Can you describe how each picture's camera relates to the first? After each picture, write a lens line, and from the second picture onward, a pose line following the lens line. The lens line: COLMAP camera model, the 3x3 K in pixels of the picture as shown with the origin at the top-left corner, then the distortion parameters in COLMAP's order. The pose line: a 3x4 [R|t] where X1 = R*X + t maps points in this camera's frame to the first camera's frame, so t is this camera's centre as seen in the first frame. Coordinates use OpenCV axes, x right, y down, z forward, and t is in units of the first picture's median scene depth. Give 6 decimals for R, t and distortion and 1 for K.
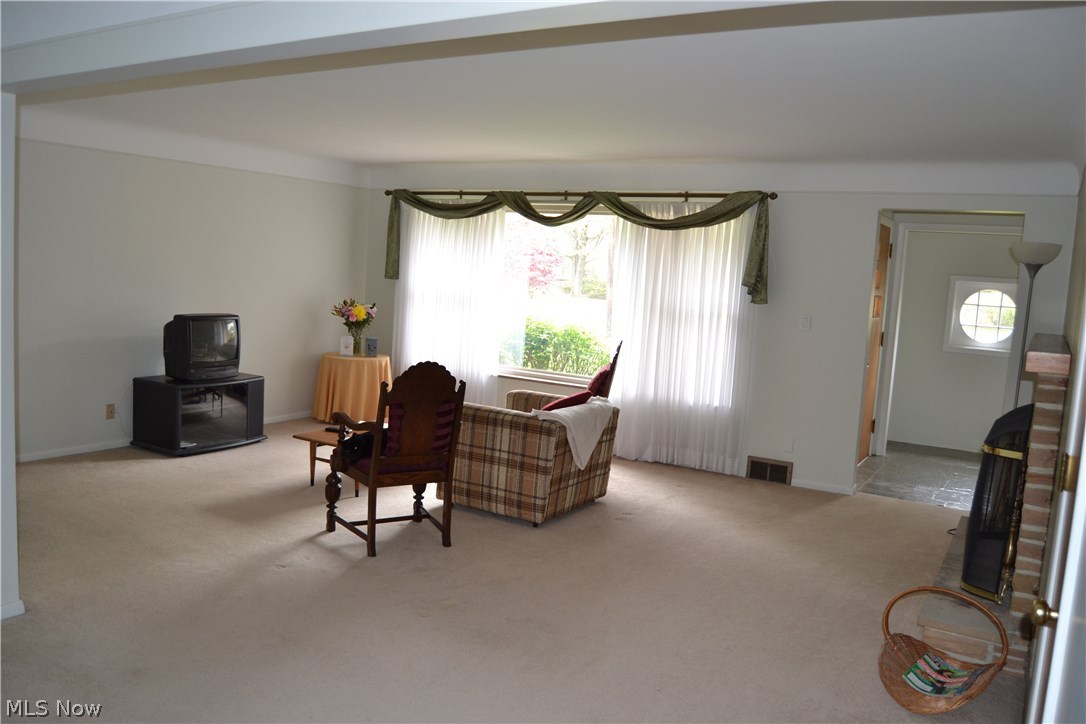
lens RADIAL K [[868.1, 0, 544.1], [0, 868.1, 364.8], [0, 0, 1]] dist [-0.098297, 0.042728]
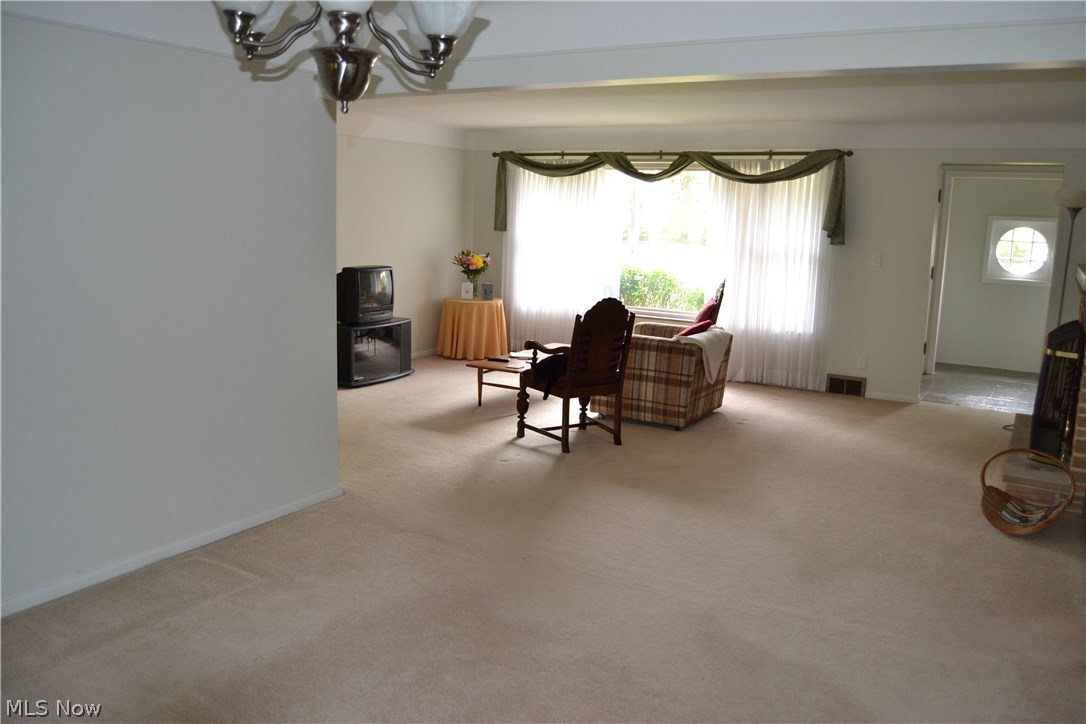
lens RADIAL K [[868.1, 0, 544.1], [0, 868.1, 364.8], [0, 0, 1]] dist [-0.098297, 0.042728]
pose [[0.999590, -0.028589, -0.001789, -0.152460], [0.028645, 0.997616, 0.062778, 0.007746], [-0.000010, -0.062804, 0.998026, -0.181750]]
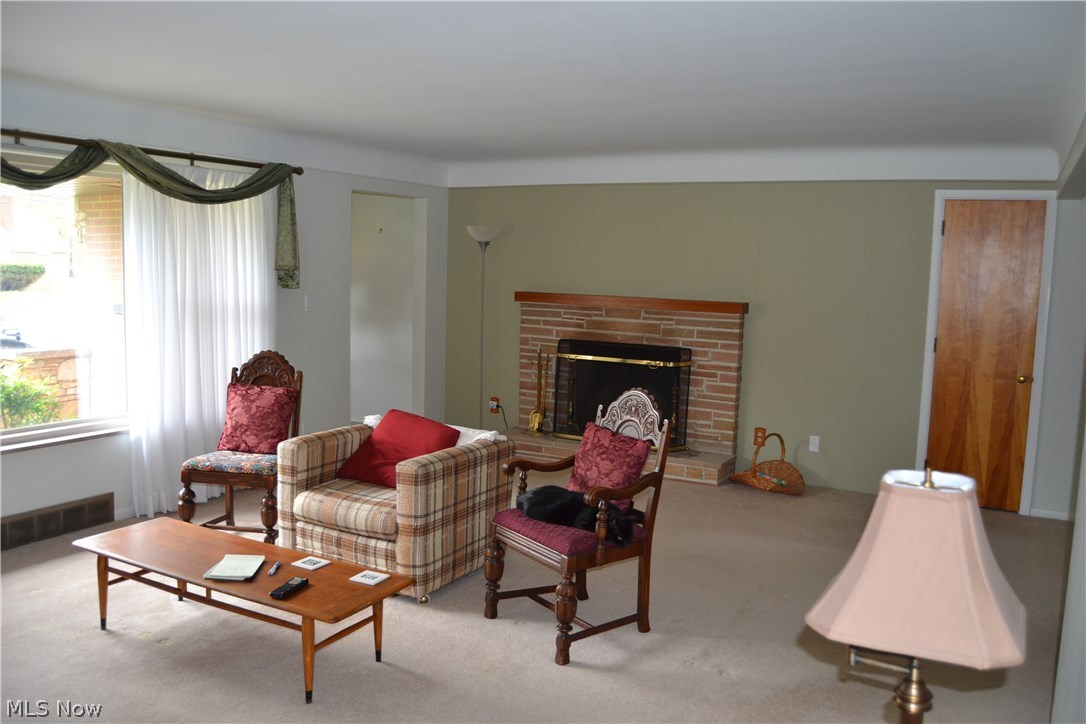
lens RADIAL K [[868.1, 0, 544.1], [0, 868.1, 364.8], [0, 0, 1]] dist [-0.098297, 0.042728]
pose [[-0.030184, -0.172344, 0.984574, -0.656048], [0.080773, 0.981381, 0.174262, -0.124890], [-0.996275, 0.084787, -0.015701, 0.732972]]
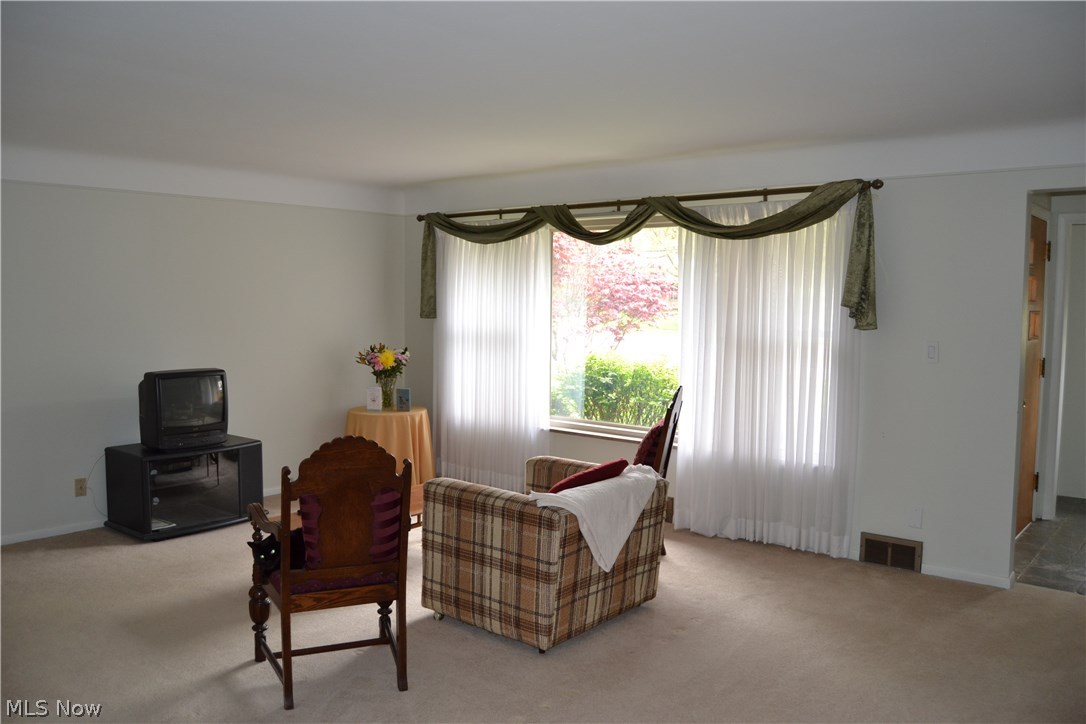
lens RADIAL K [[868.1, 0, 544.1], [0, 868.1, 364.8], [0, 0, 1]] dist [-0.098297, 0.042728]
pose [[0.986468, -0.037898, -0.159512, 0.089524], [0.031735, 0.998655, -0.041011, -0.018315], [0.160851, 0.035394, 0.986344, 0.220244]]
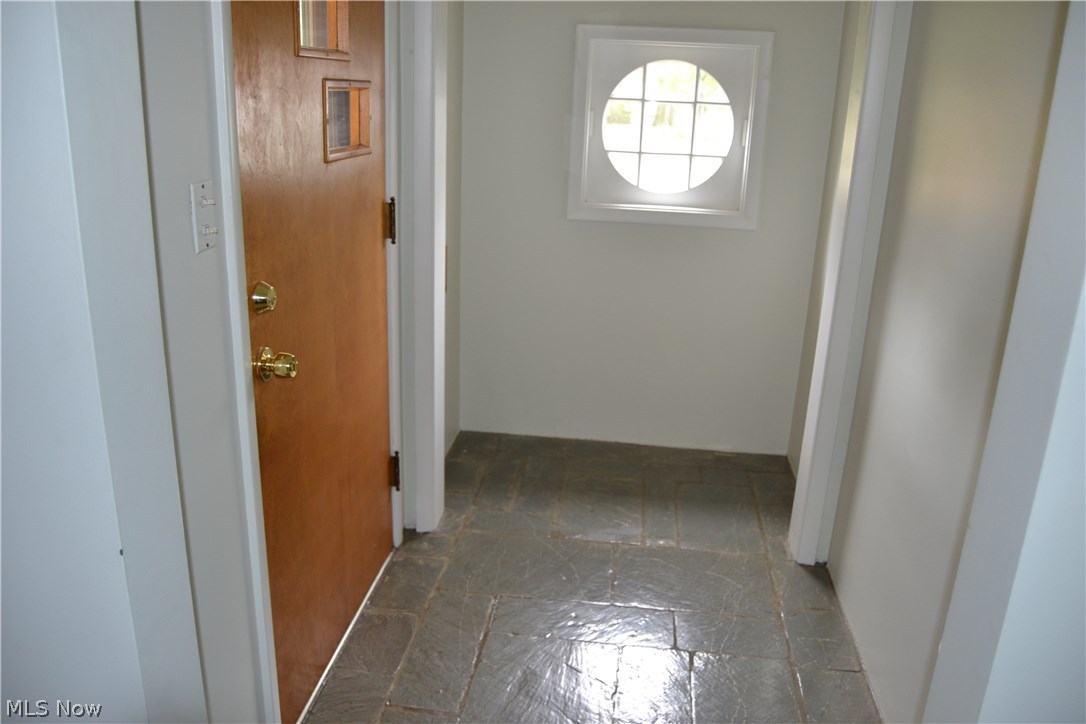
lens RADIAL K [[868.1, 0, 544.1], [0, 868.1, 364.8], [0, 0, 1]] dist [-0.098297, 0.042728]
pose [[0.913052, -0.148249, 0.379946, 0.366464], [0.059630, 0.970110, 0.235225, -0.058924], [-0.403461, -0.192117, 0.894601, 0.783194]]
